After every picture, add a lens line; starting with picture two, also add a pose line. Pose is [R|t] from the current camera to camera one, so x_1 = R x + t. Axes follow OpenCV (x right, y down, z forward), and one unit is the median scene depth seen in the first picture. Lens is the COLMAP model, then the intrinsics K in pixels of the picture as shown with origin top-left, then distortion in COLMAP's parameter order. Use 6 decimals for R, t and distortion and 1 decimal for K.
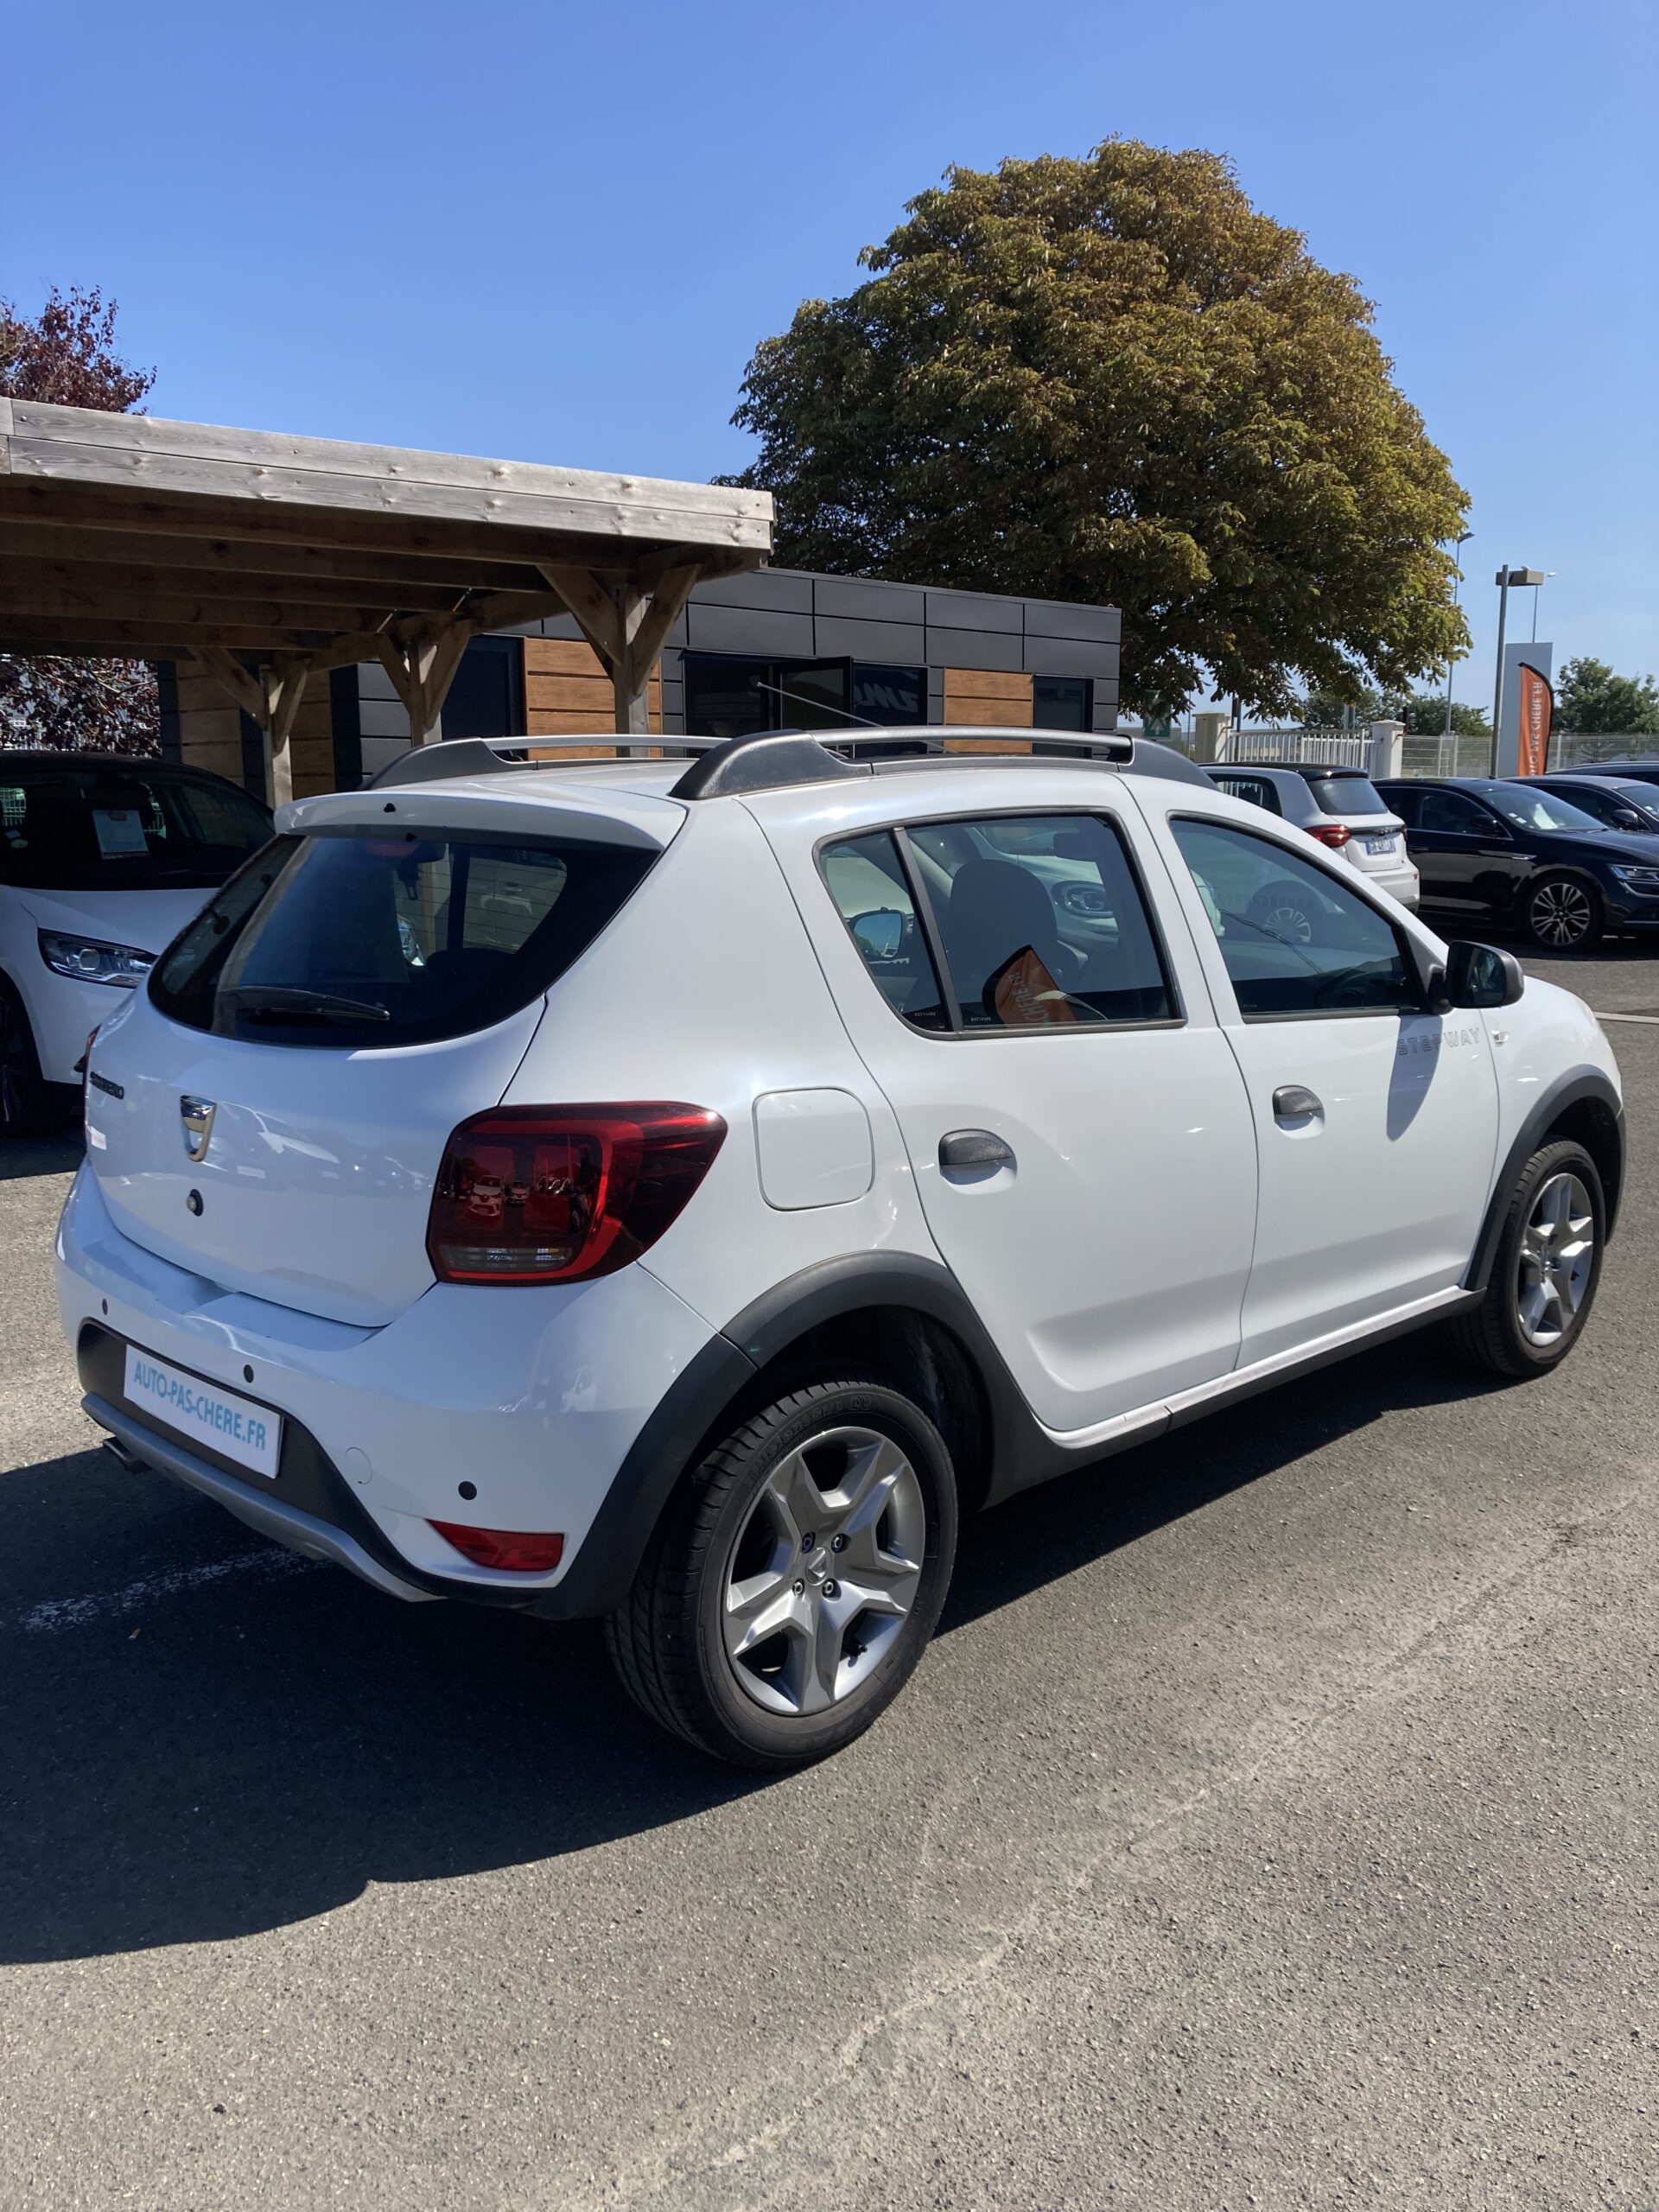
lens RADIAL K [[1775.1, 0, 789.0], [0, 1775.1, 1100.5], [0, 0, 1]] dist [0.001141, -0.001619]
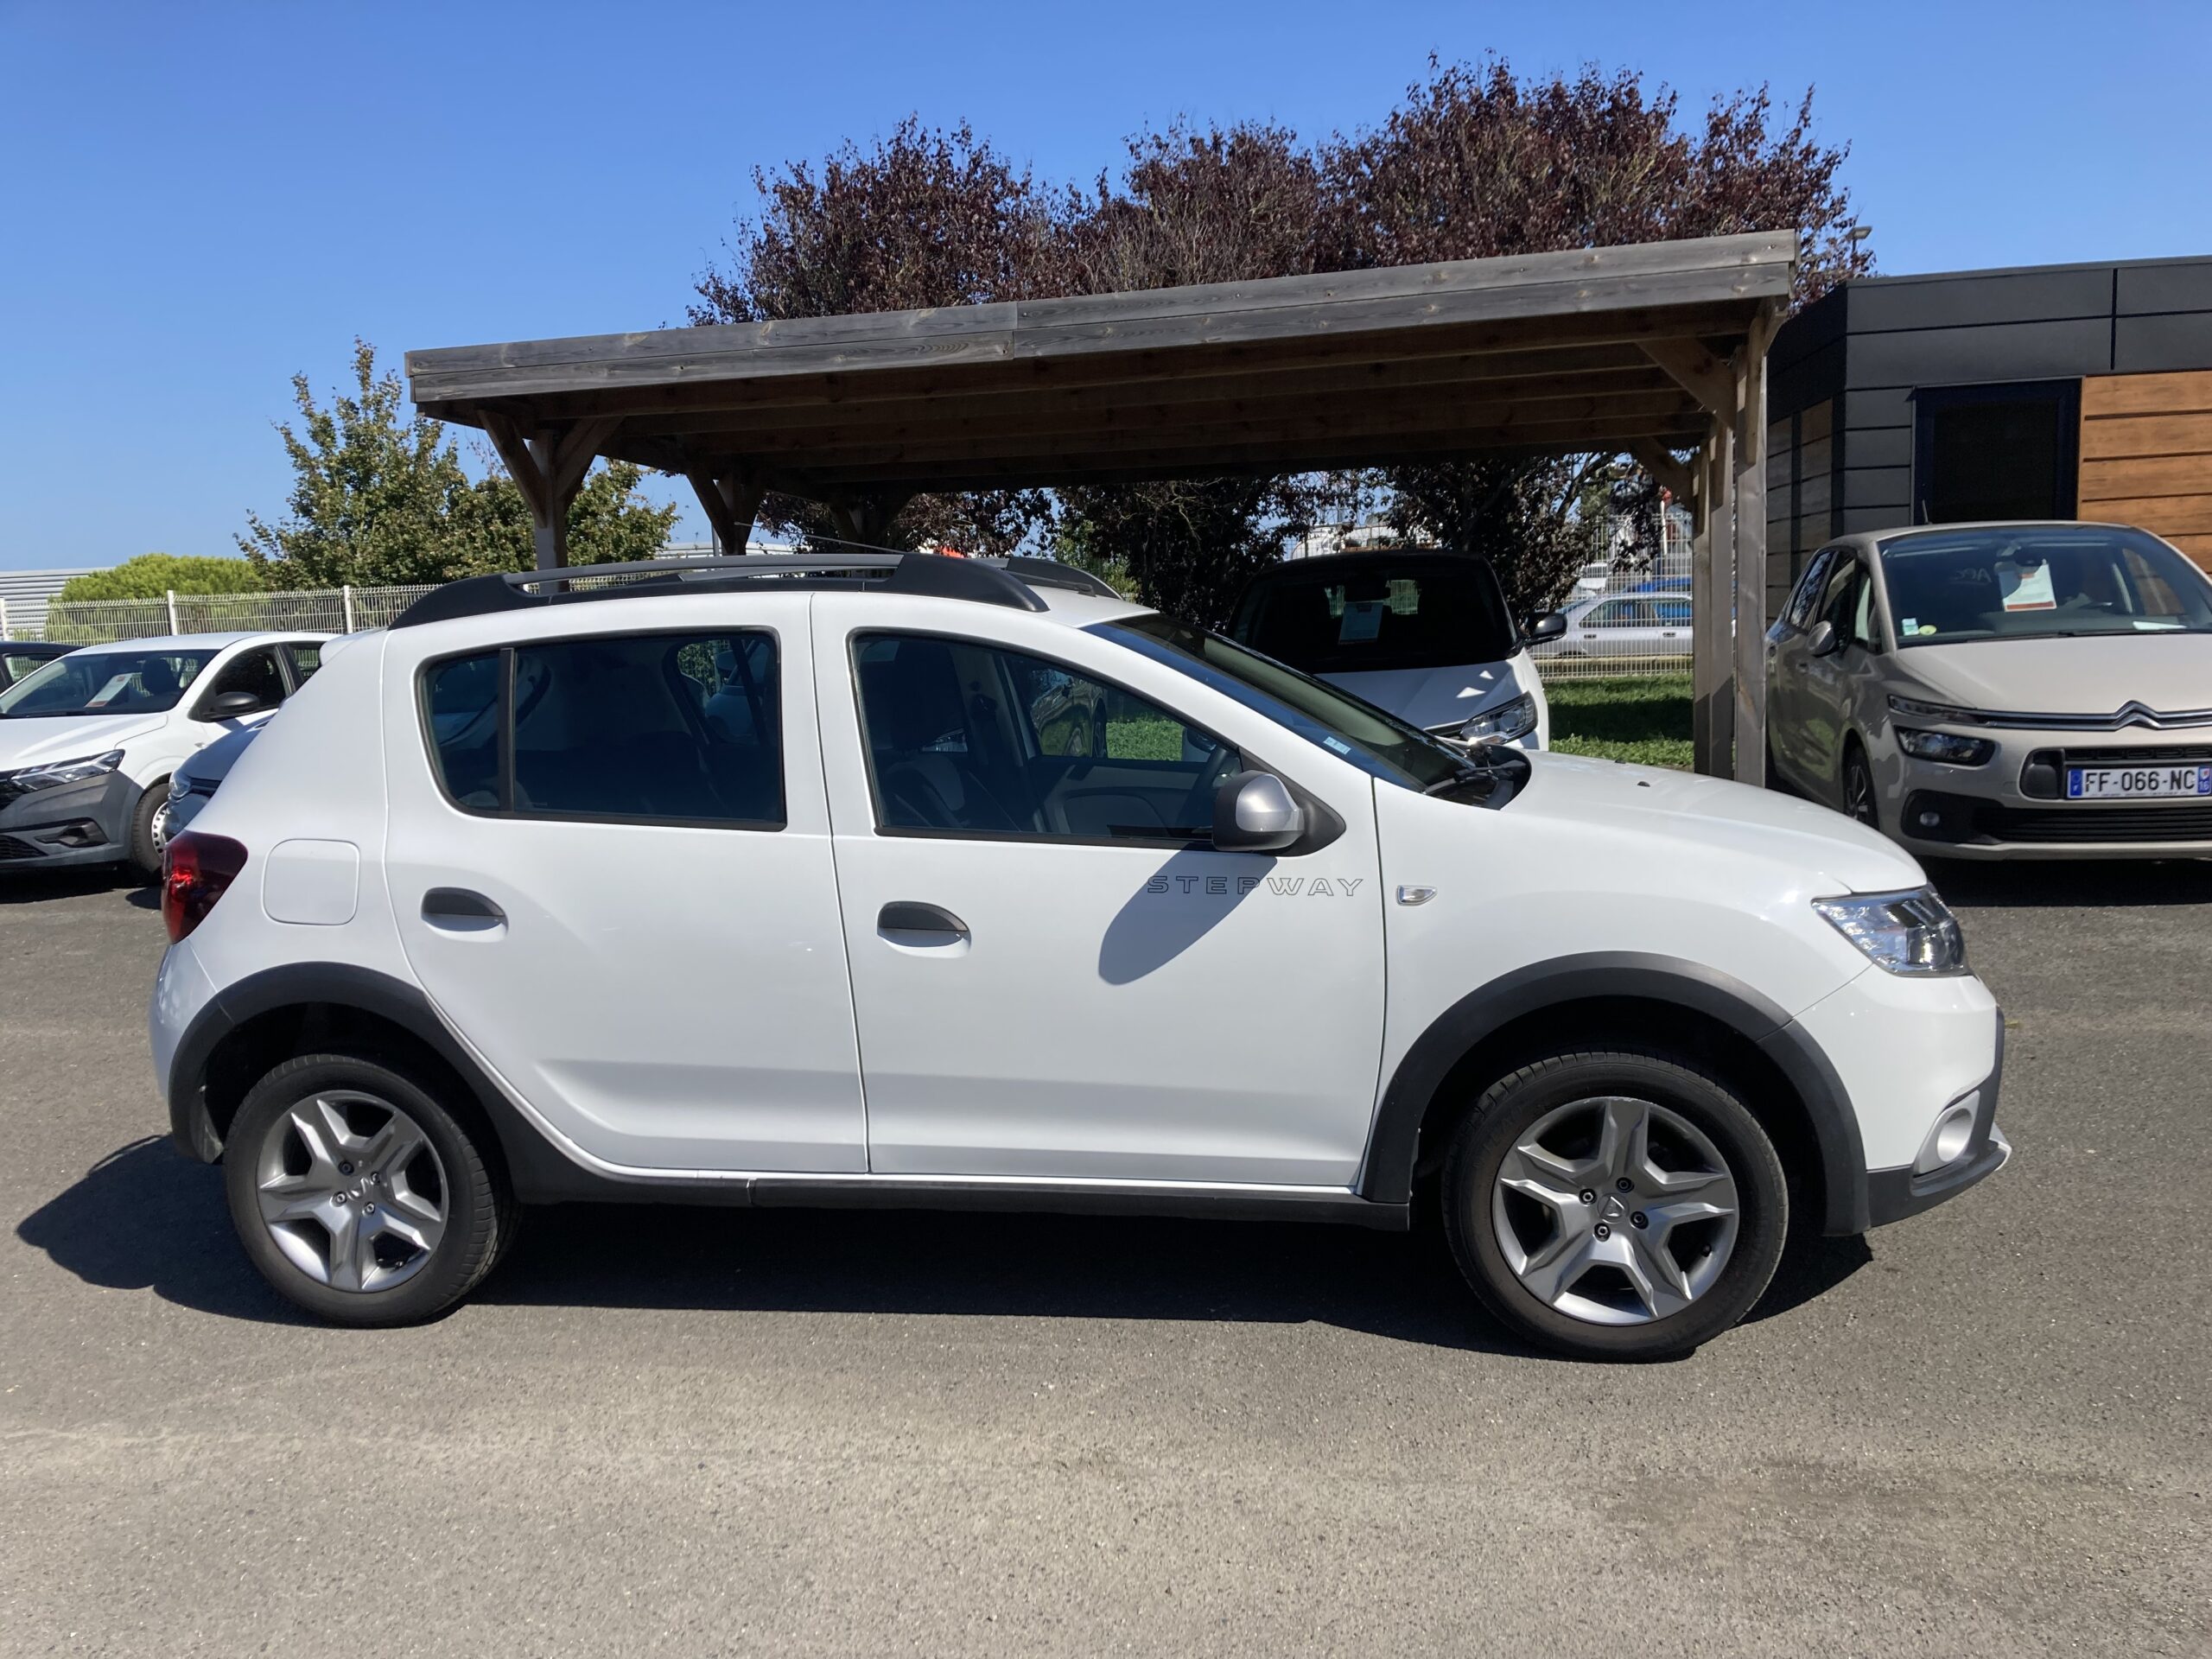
lens RADIAL K [[1775.1, 0, 1106.0], [0, 1775.1, 829.5], [0, 0, 1]] dist [0.001141, -0.001619]
pose [[0.595023, 0.080962, -0.799620, 1.109200], [-0.096913, 0.994881, 0.028616, -0.085384], [0.797844, 0.060467, 0.599824, 0.475366]]
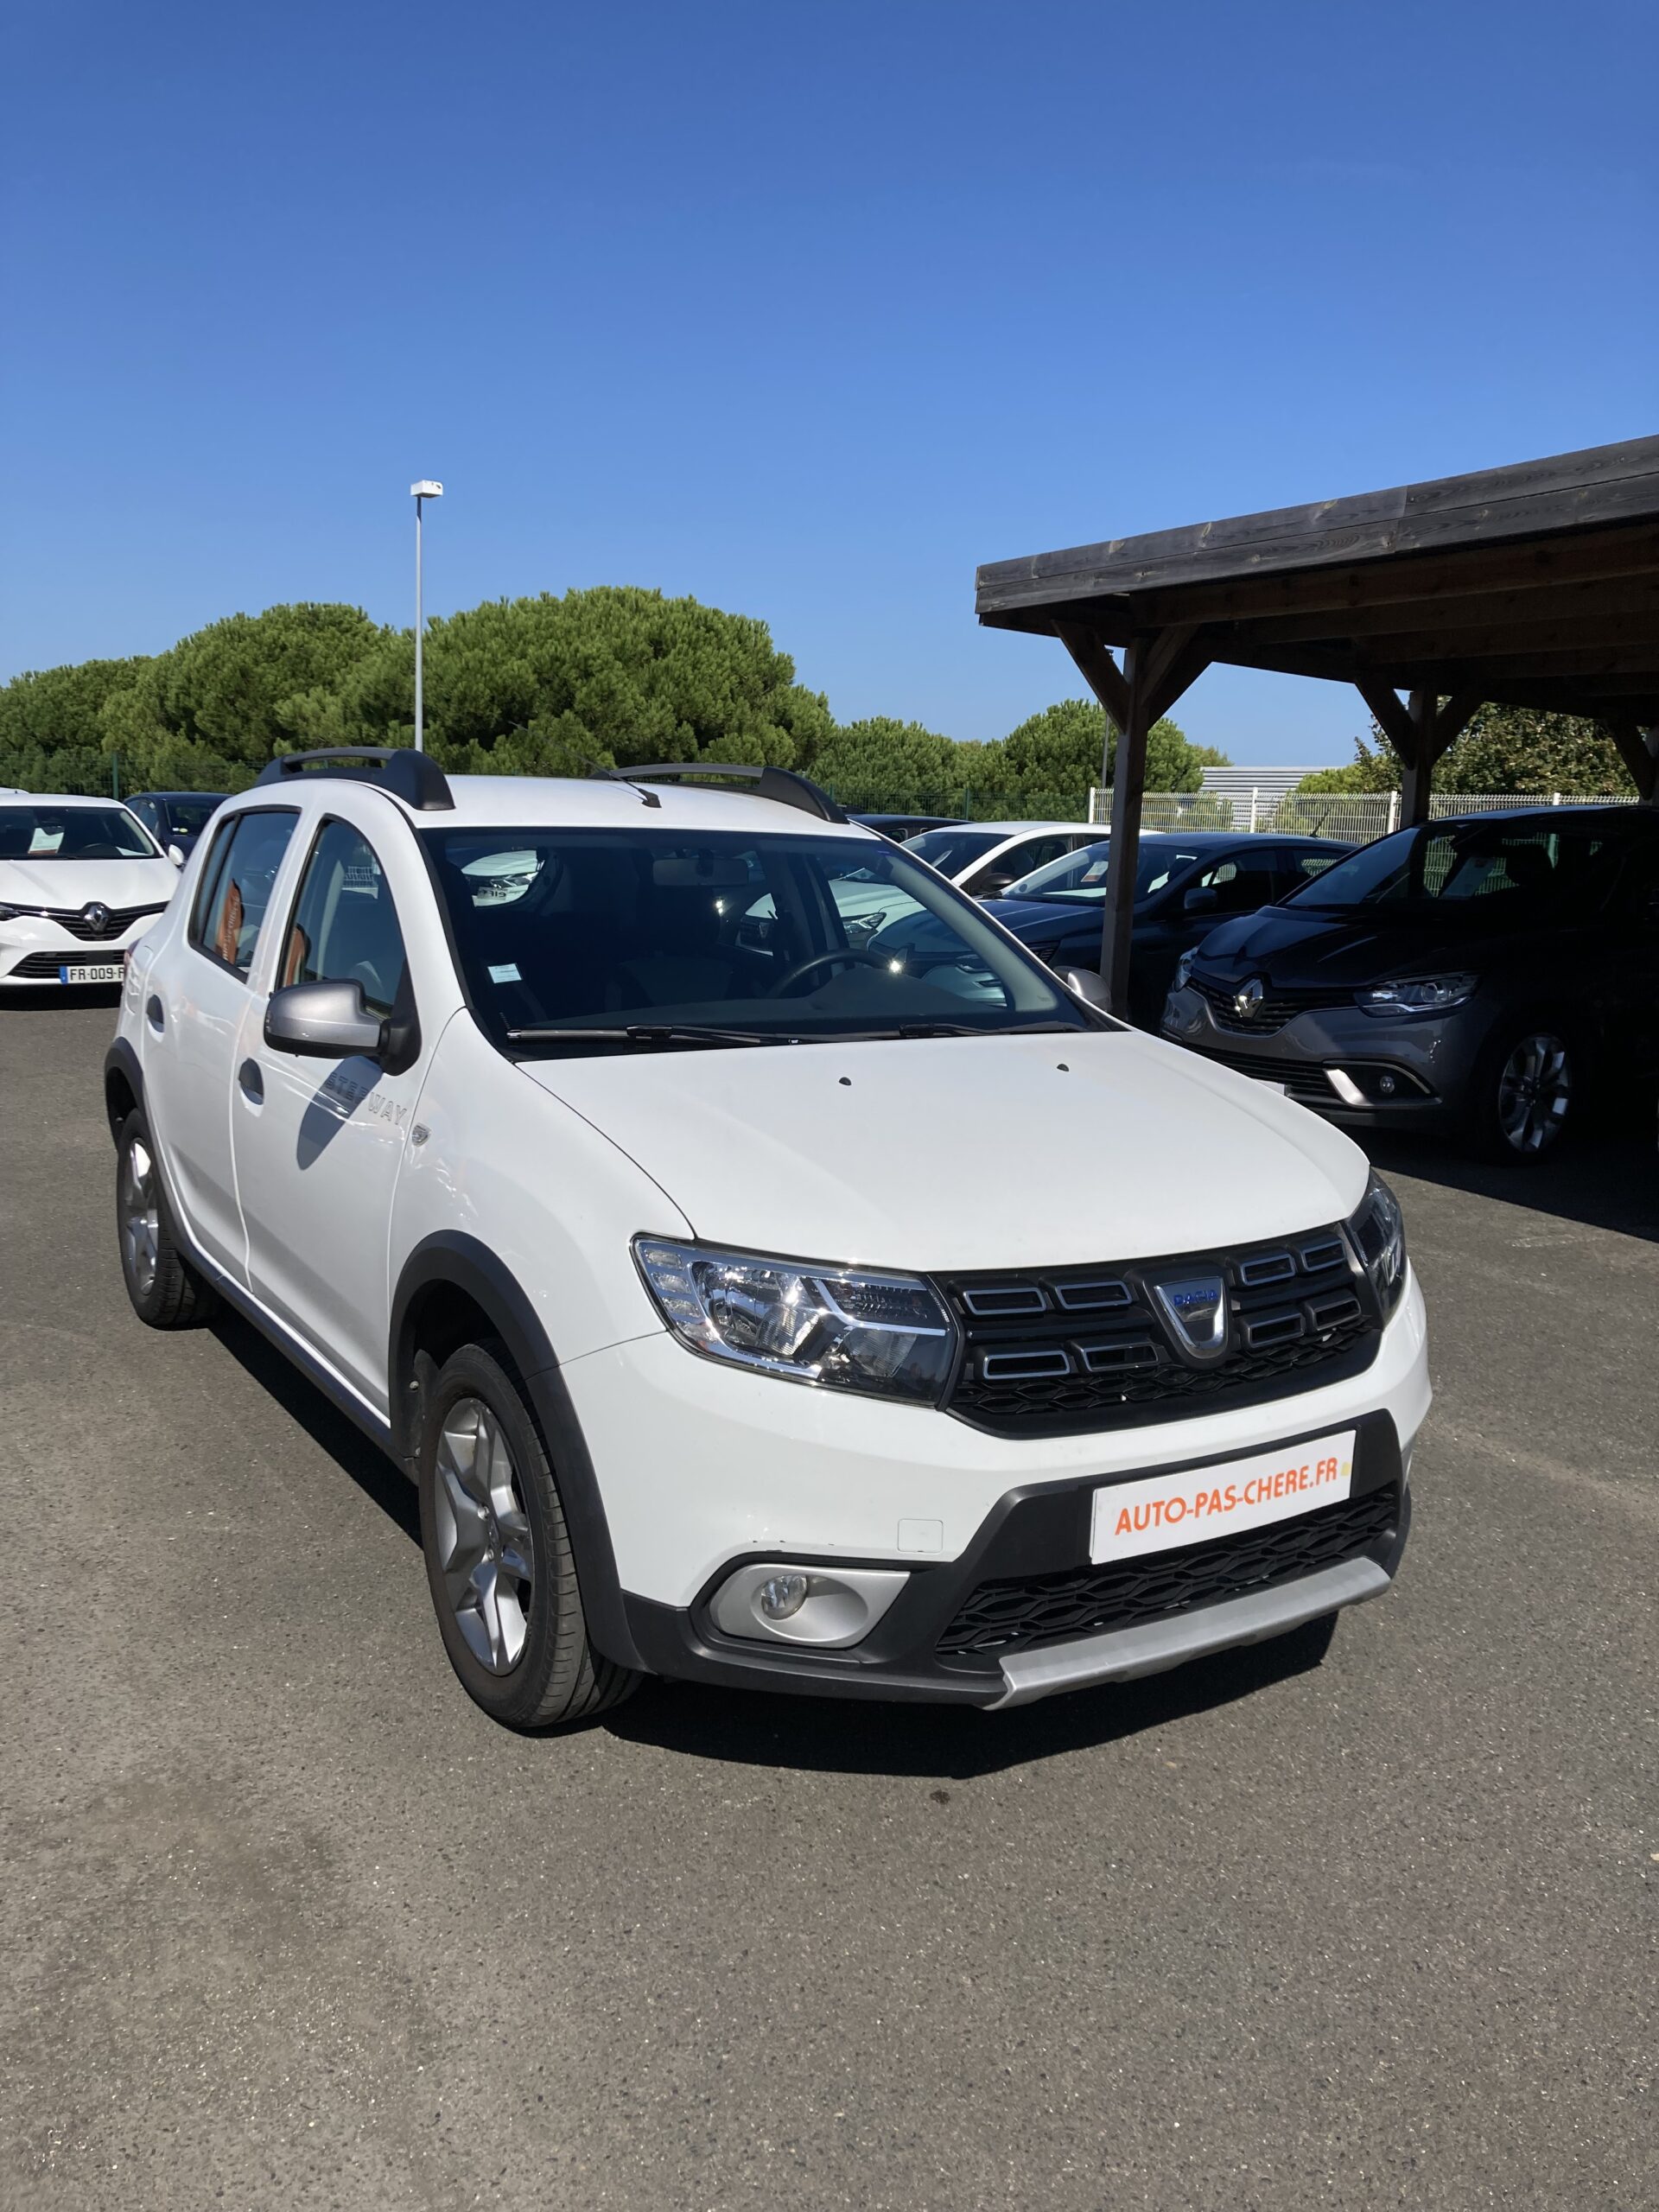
lens RADIAL K [[1812.7, 0, 829.3], [0, 1812.7, 1066.4], [0, 0, 1]] dist [0.000621, 0.003904]
pose [[-0.171948, 0.130251, -0.976457, 1.293912], [-0.198917, 0.966211, 0.163913, -0.261966], [0.964814, 0.222419, -0.140229, 1.493230]]
